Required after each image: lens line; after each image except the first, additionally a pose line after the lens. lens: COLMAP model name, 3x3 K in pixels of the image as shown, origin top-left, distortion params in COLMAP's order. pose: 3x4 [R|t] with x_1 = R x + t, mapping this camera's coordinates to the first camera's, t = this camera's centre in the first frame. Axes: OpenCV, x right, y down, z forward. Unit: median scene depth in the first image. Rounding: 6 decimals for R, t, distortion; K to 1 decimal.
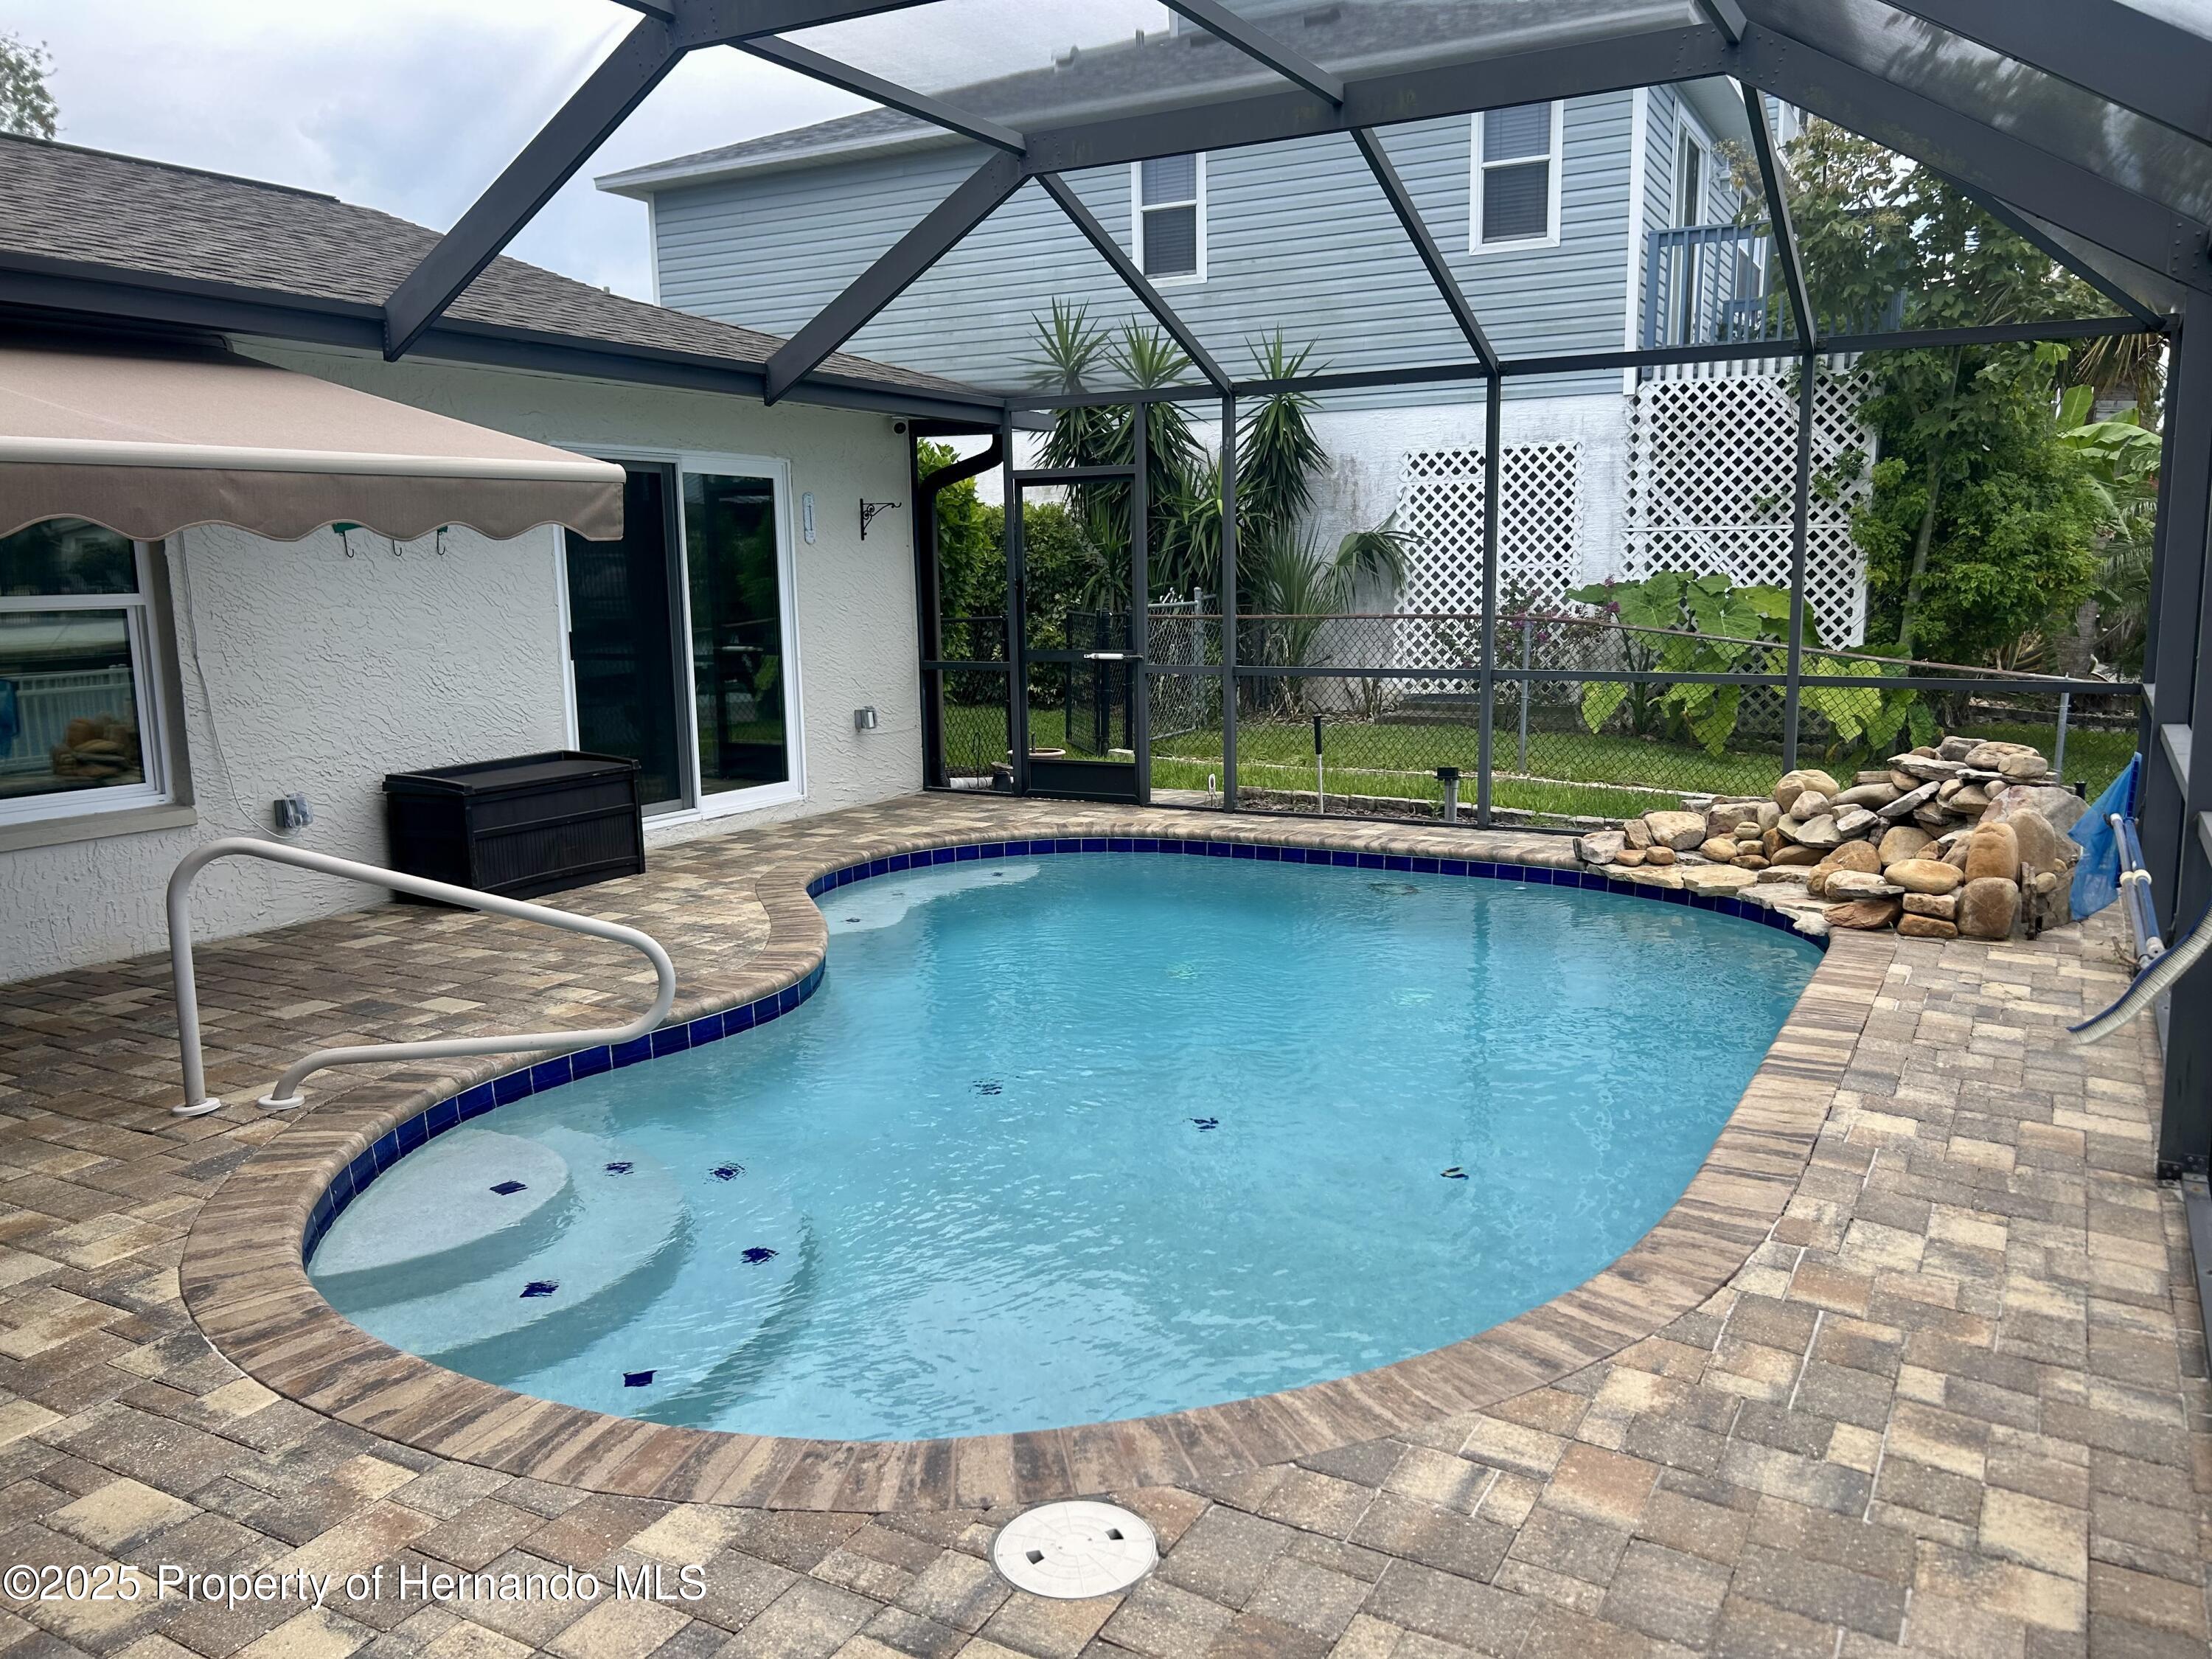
lens RADIAL K [[1678.1, 0, 1109.8], [0, 1678.1, 834.8], [0, 0, 1]] dist [0.033353, -0.024294]
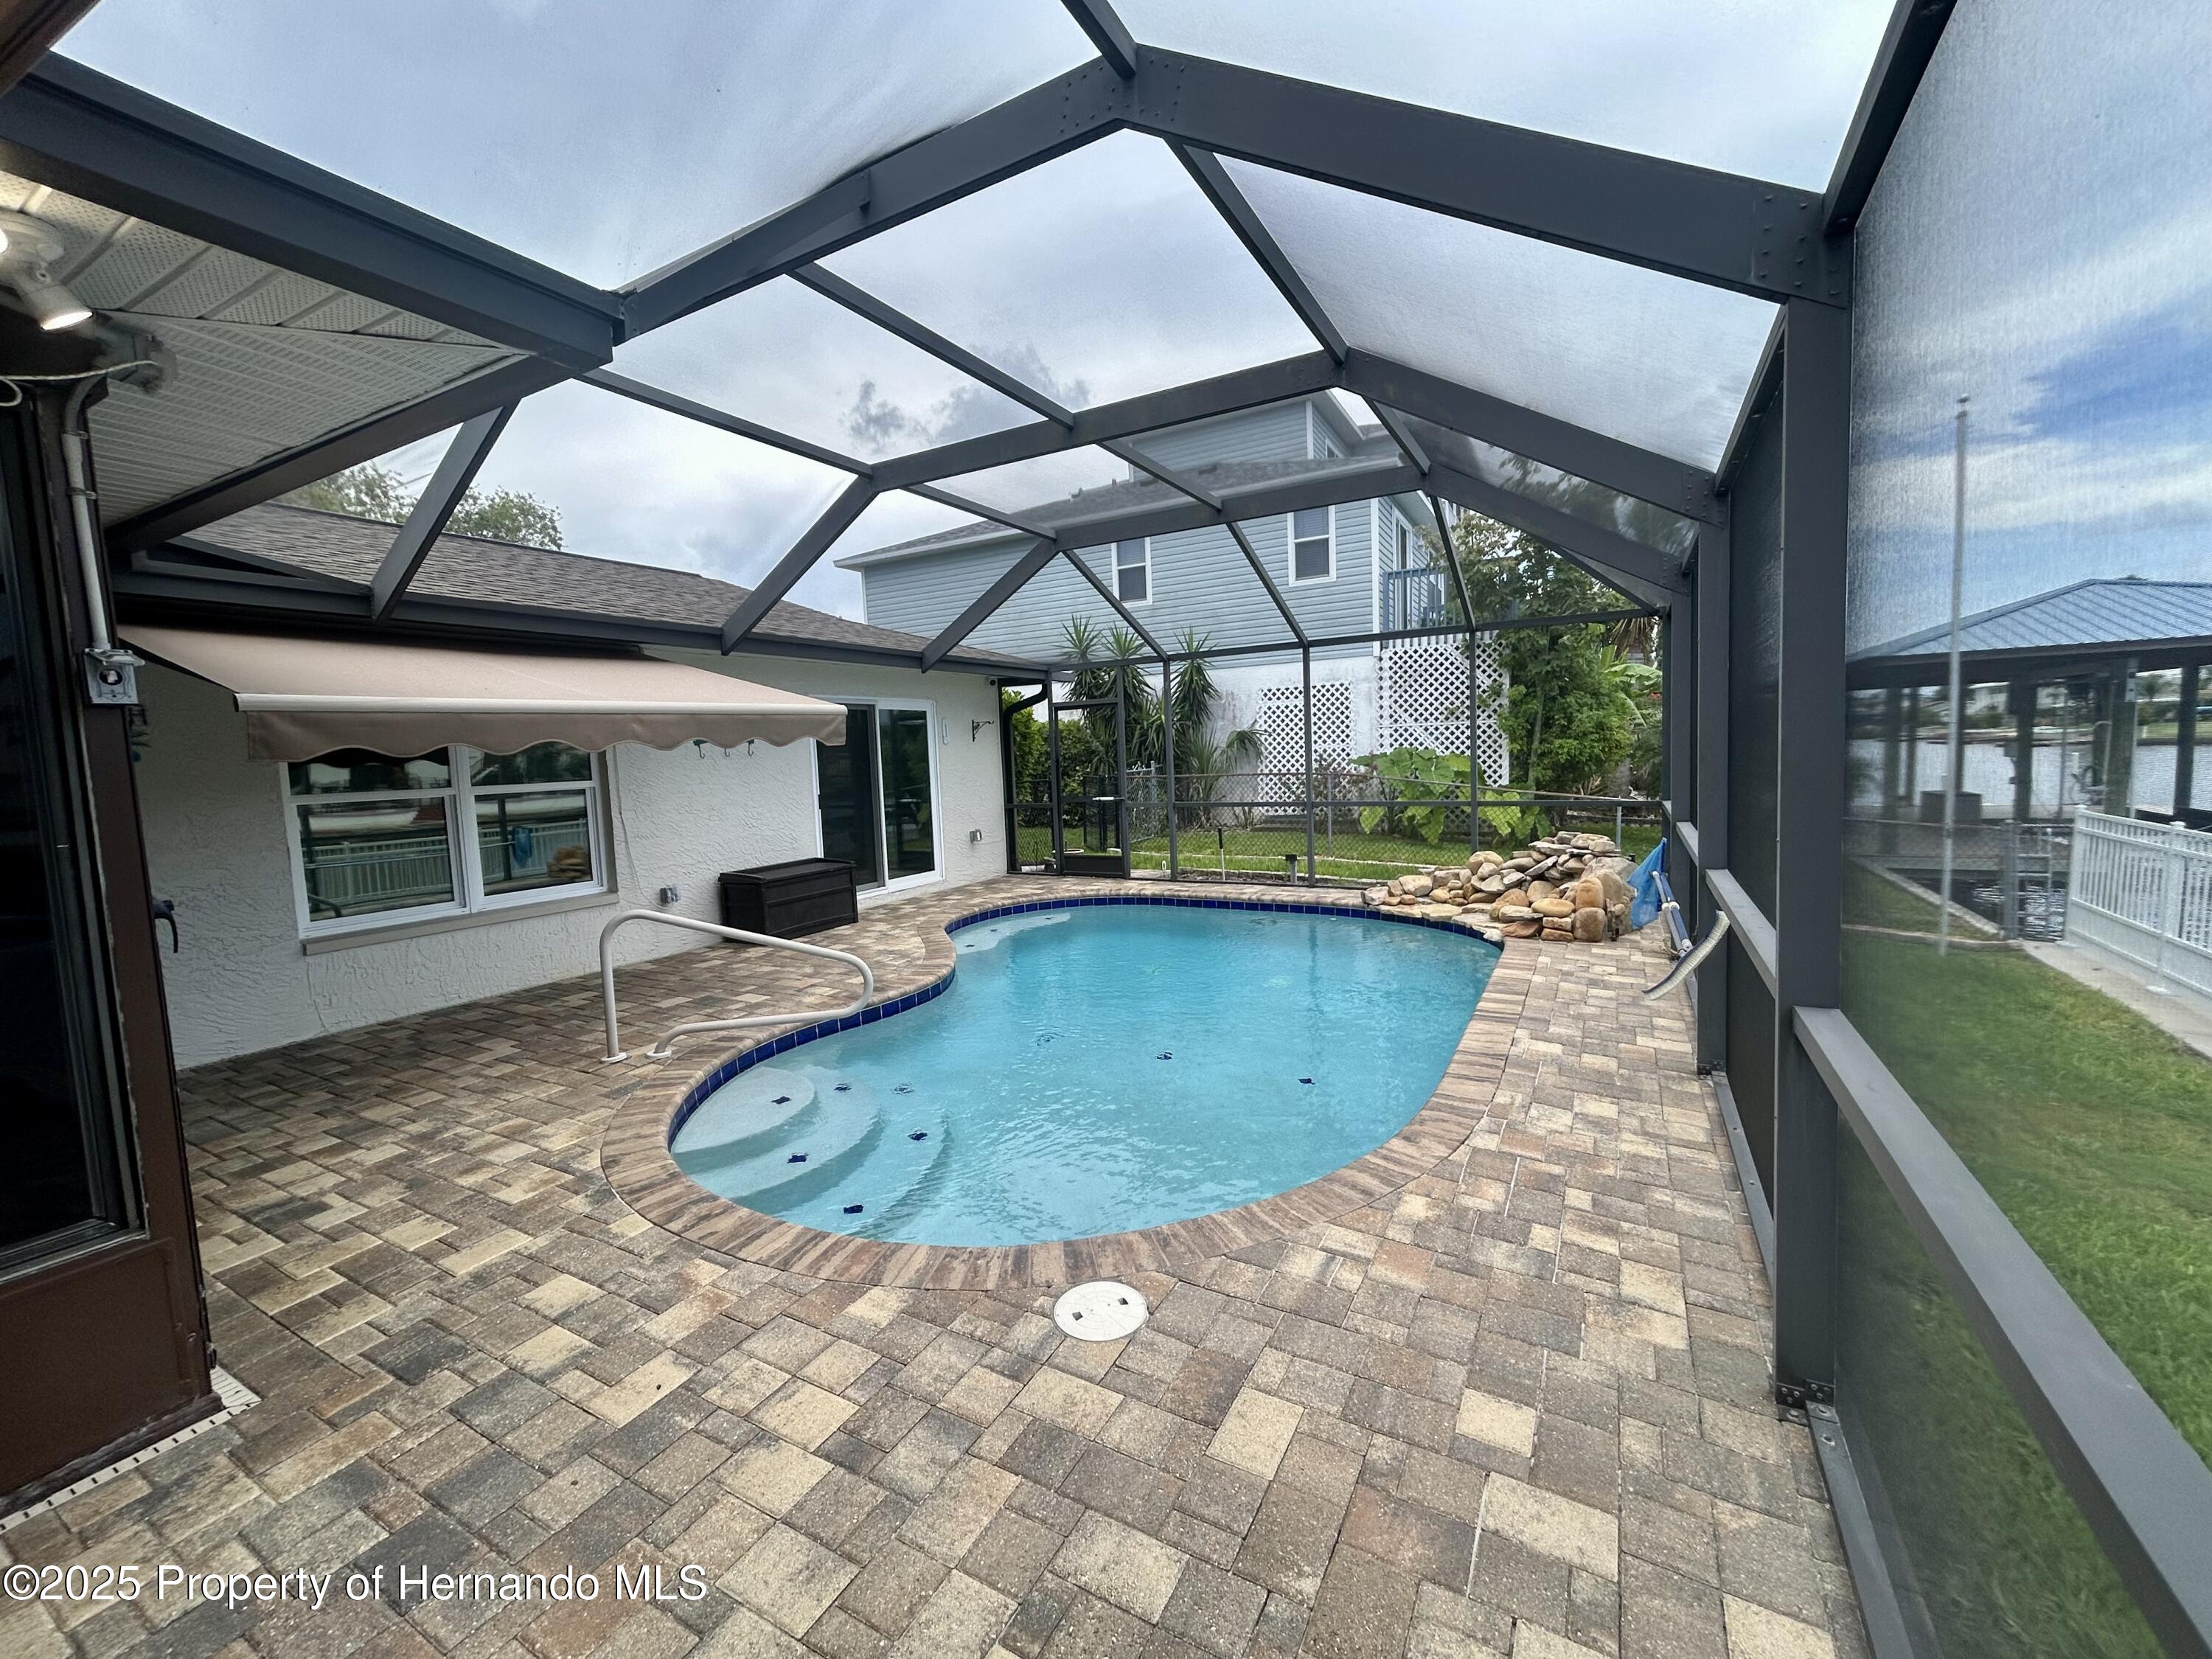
lens RADIAL K [[897.5, 0, 1096.7], [0, 897.5, 824.6], [0, 0, 1]] dist [-0.003780, 0.001568]
pose [[0.999612, -0.025378, -0.011521, -0.000416], [0.024399, 0.996623, -0.078400, -0.001320], [0.013472, 0.078088, 0.996855, 0.016011]]
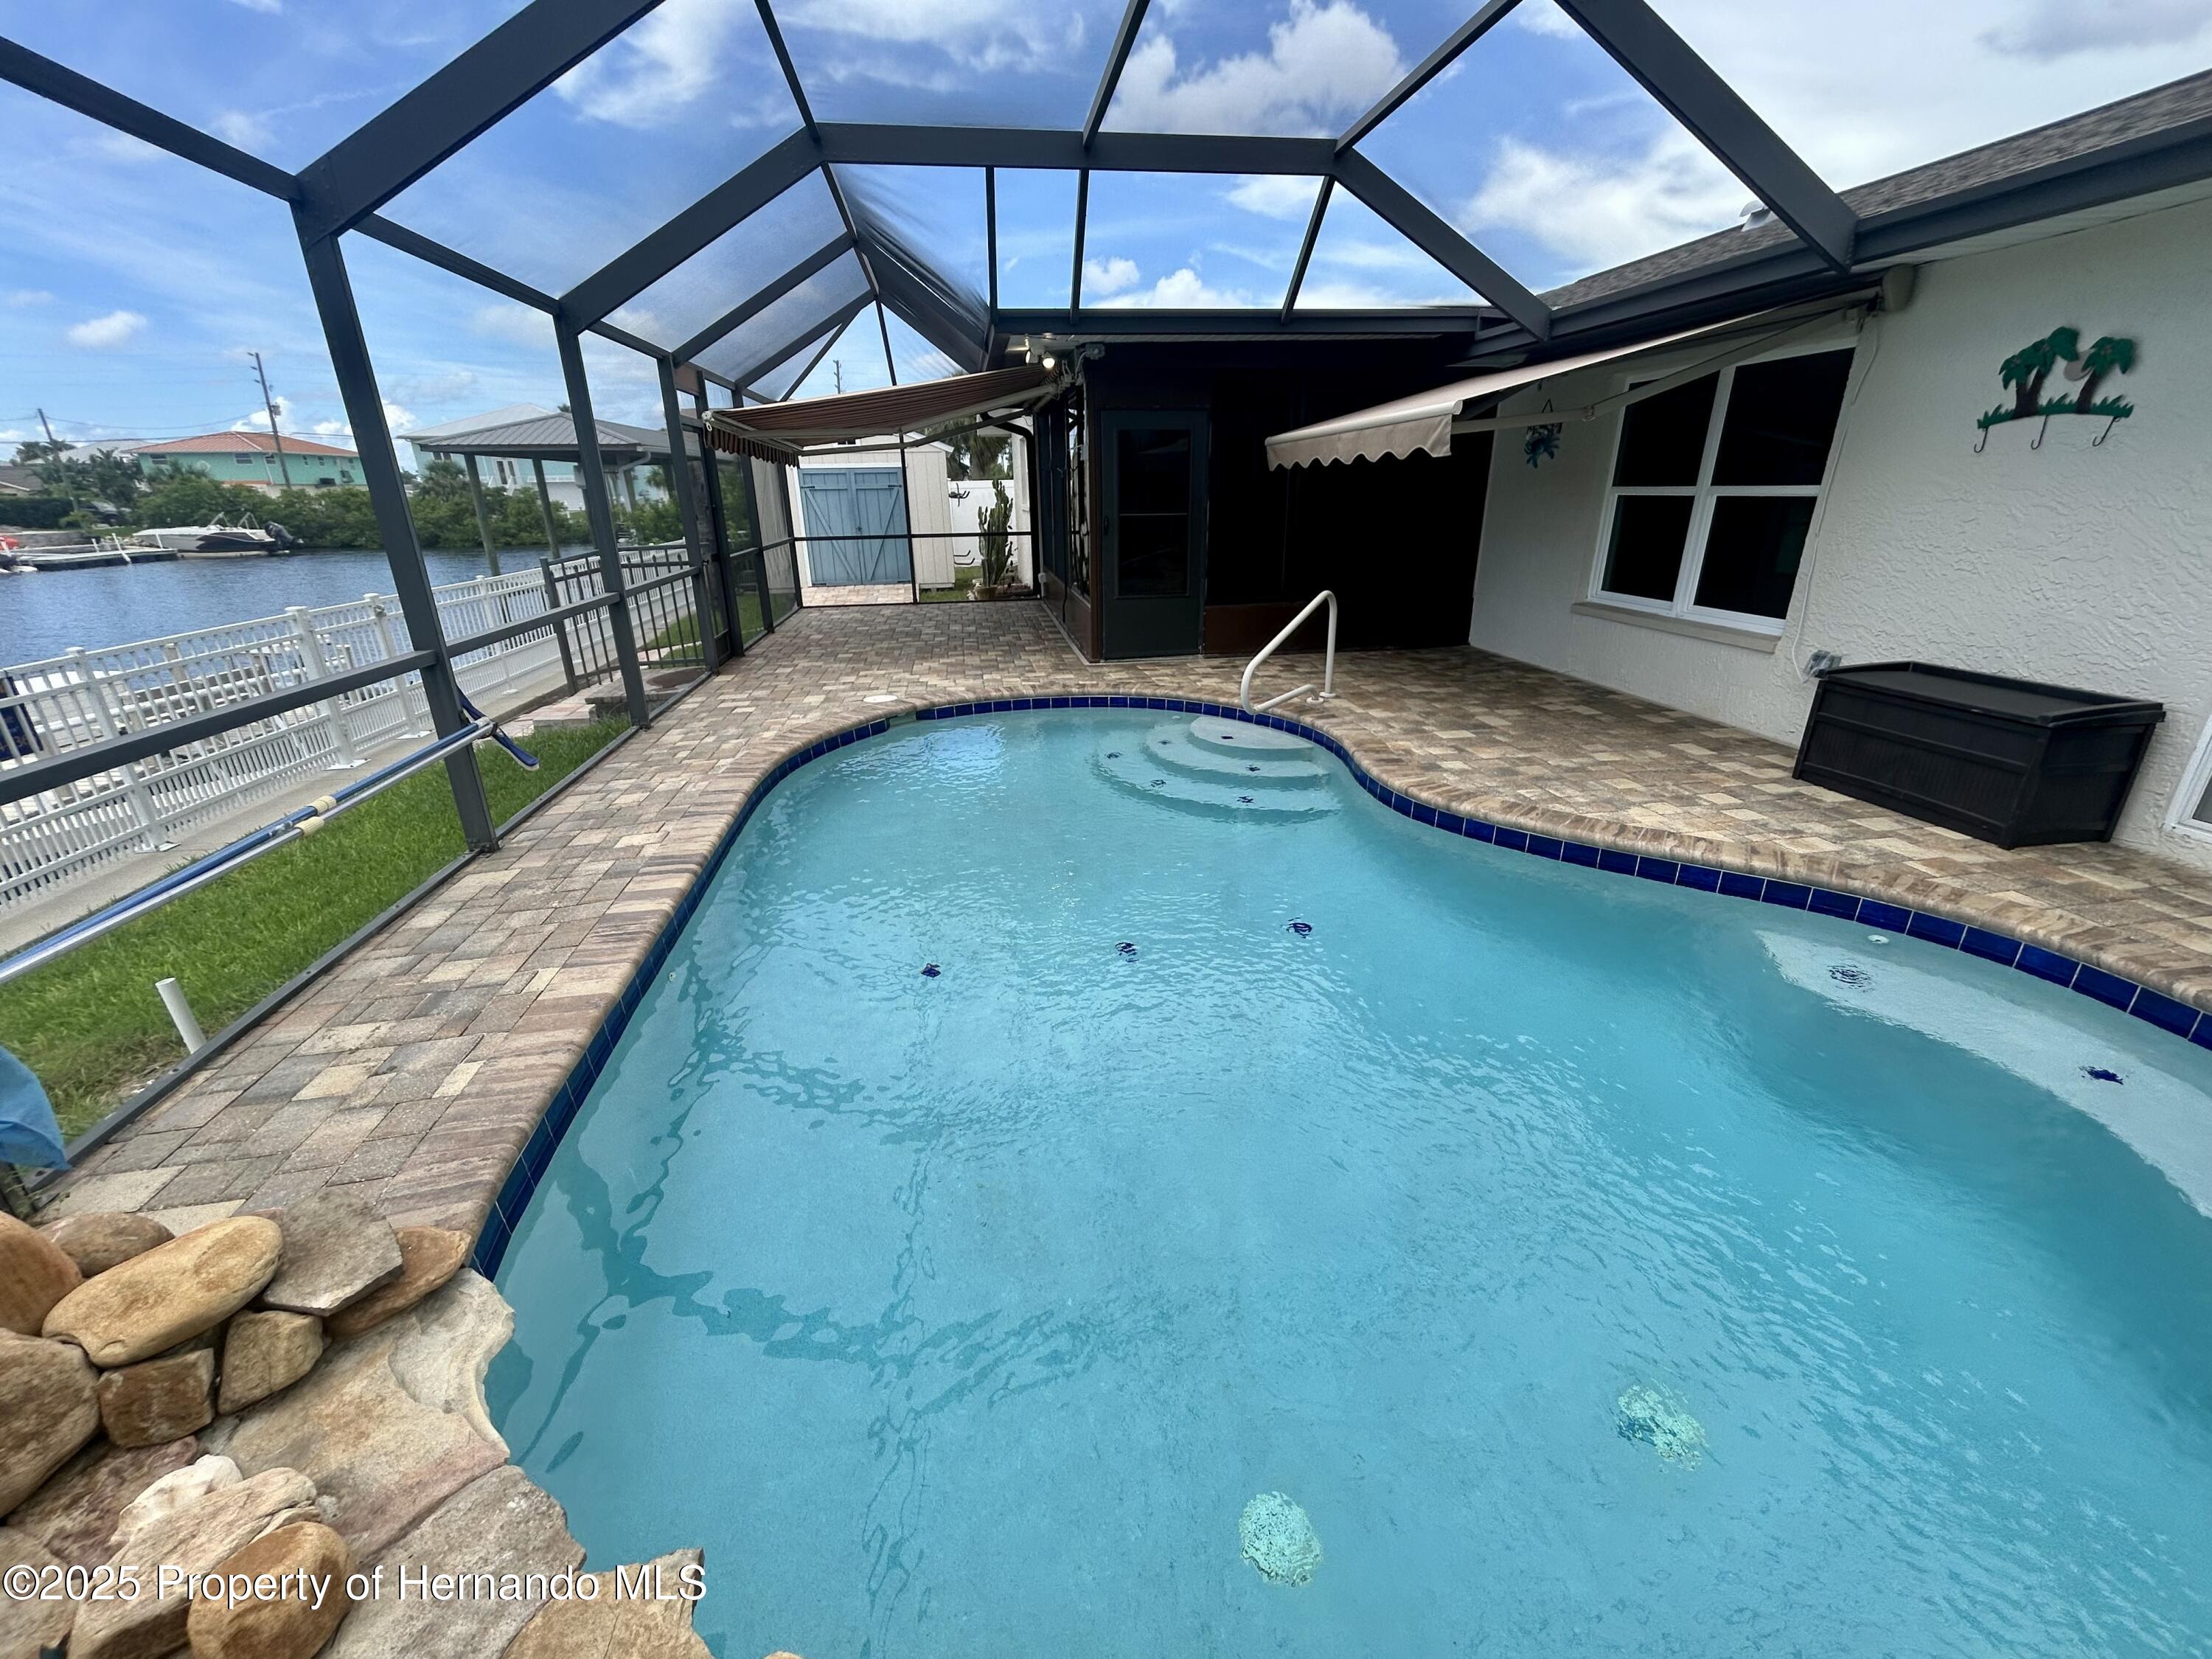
lens RADIAL K [[897.5, 0, 1101.3], [0, 897.5, 832.4], [0, 0, 1]] dist [-0.003780, 0.001568]
pose [[-0.787039, 0.245148, -0.566102, 0.418220], [-0.078974, 0.870063, 0.486572, -0.219061], [0.611827, 0.427659, -0.665414, 1.317213]]
